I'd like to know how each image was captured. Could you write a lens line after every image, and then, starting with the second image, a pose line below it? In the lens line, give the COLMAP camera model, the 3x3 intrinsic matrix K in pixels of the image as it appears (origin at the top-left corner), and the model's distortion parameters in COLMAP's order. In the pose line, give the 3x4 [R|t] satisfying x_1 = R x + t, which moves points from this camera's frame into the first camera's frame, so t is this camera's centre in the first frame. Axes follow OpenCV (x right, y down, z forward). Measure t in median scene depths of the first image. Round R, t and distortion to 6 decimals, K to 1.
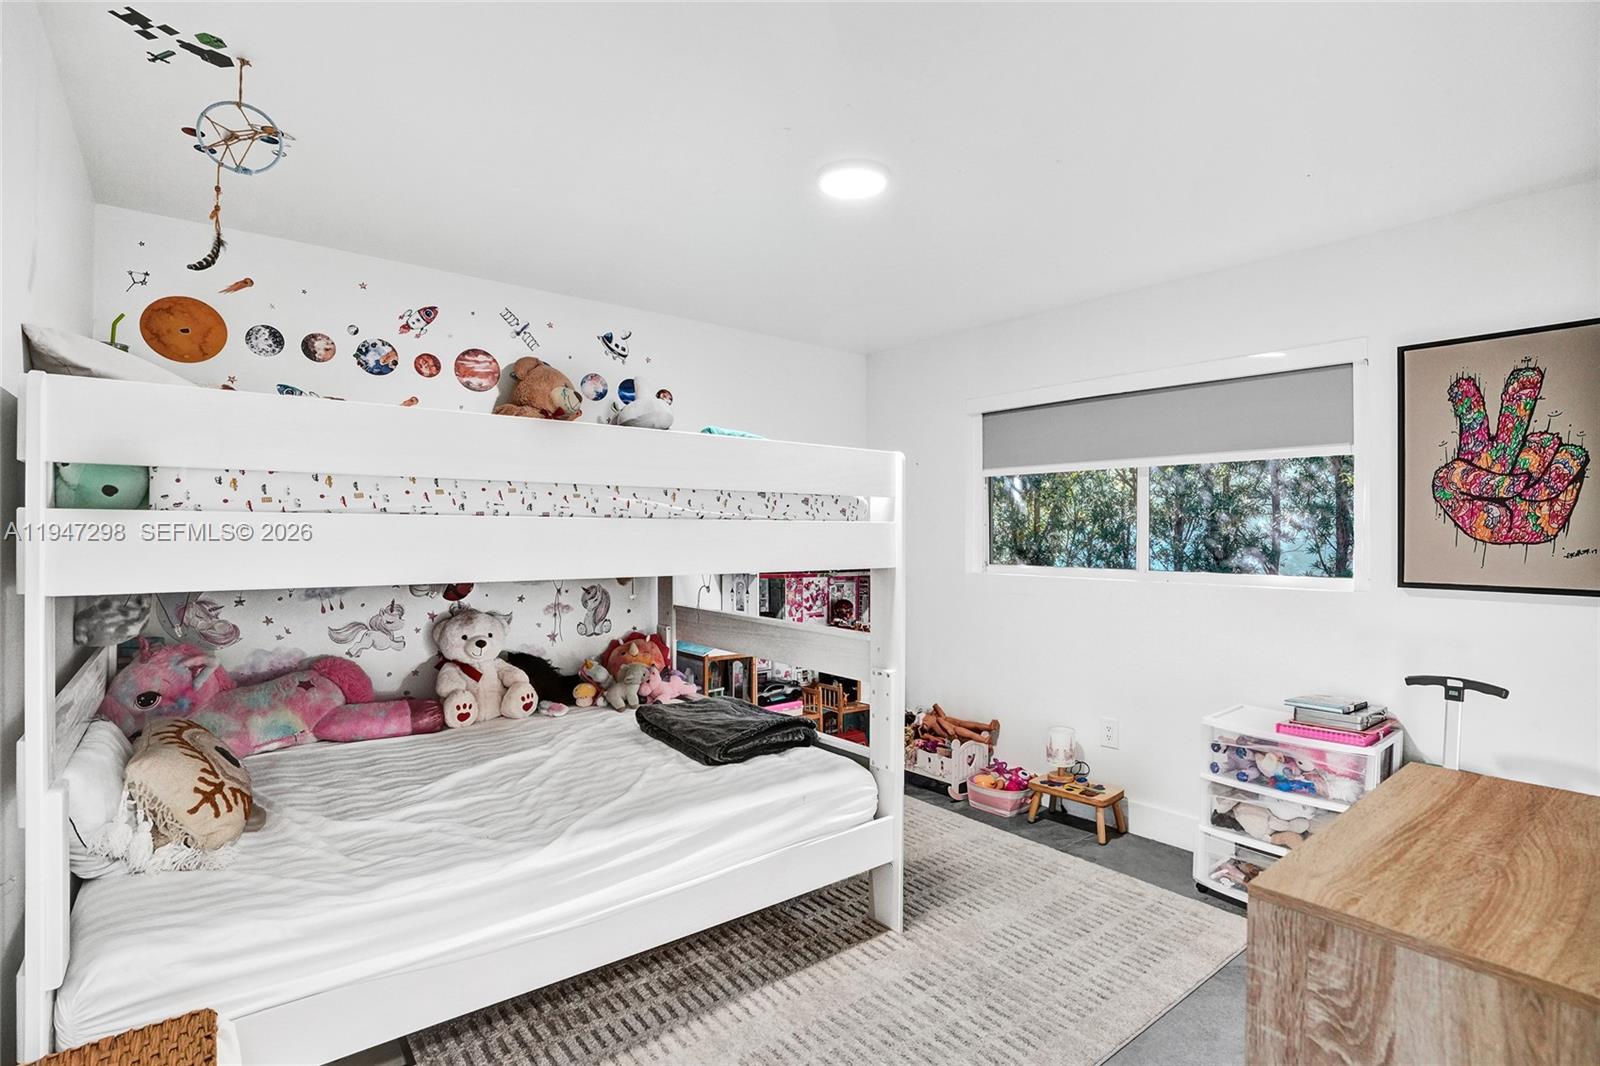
lens RADIAL K [[760.8, 0, 804.6], [0, 760.8, 528.2], [0, 0, 1]] dist [-0.029275, 0.003266]
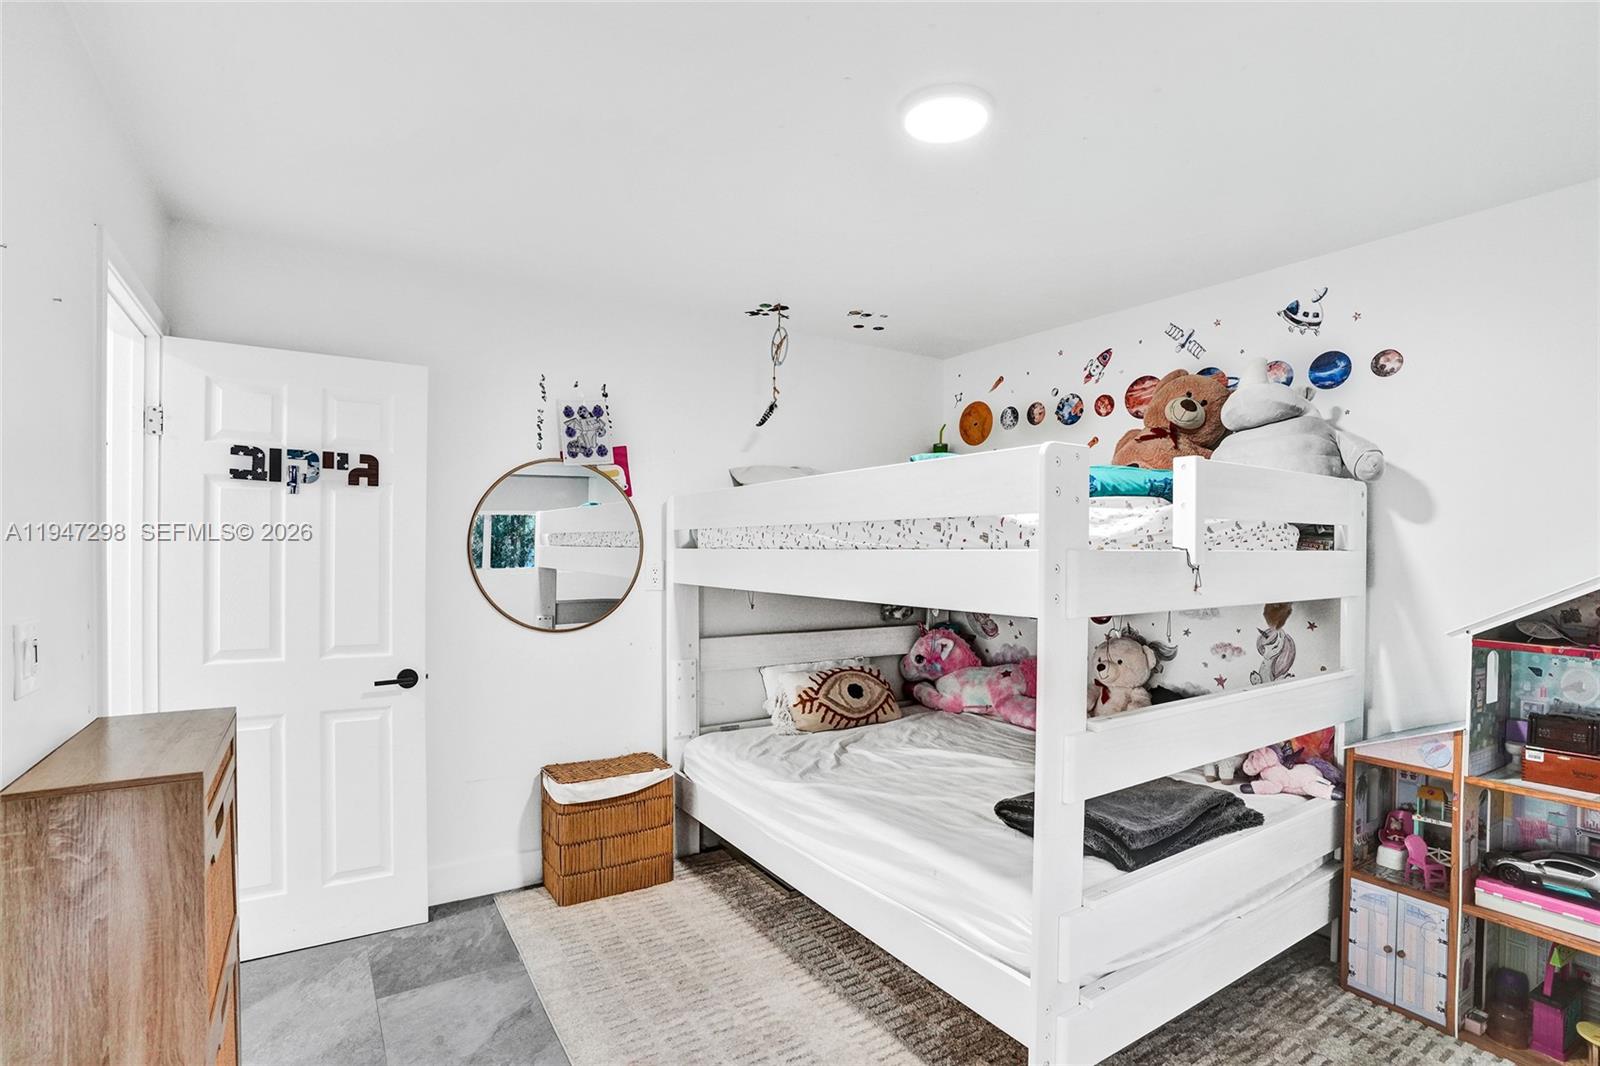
lens RADIAL K [[760.8, 0, 806.5], [0, 760.8, 548.6], [0, 0, 1]] dist [-0.029275, 0.003266]
pose [[-0.063132, -0.005150, -0.997992, 0.641989], [0.000588, 0.999986, -0.005197, -0.004780], [0.998005, -0.000915, -0.063128, 0.671857]]
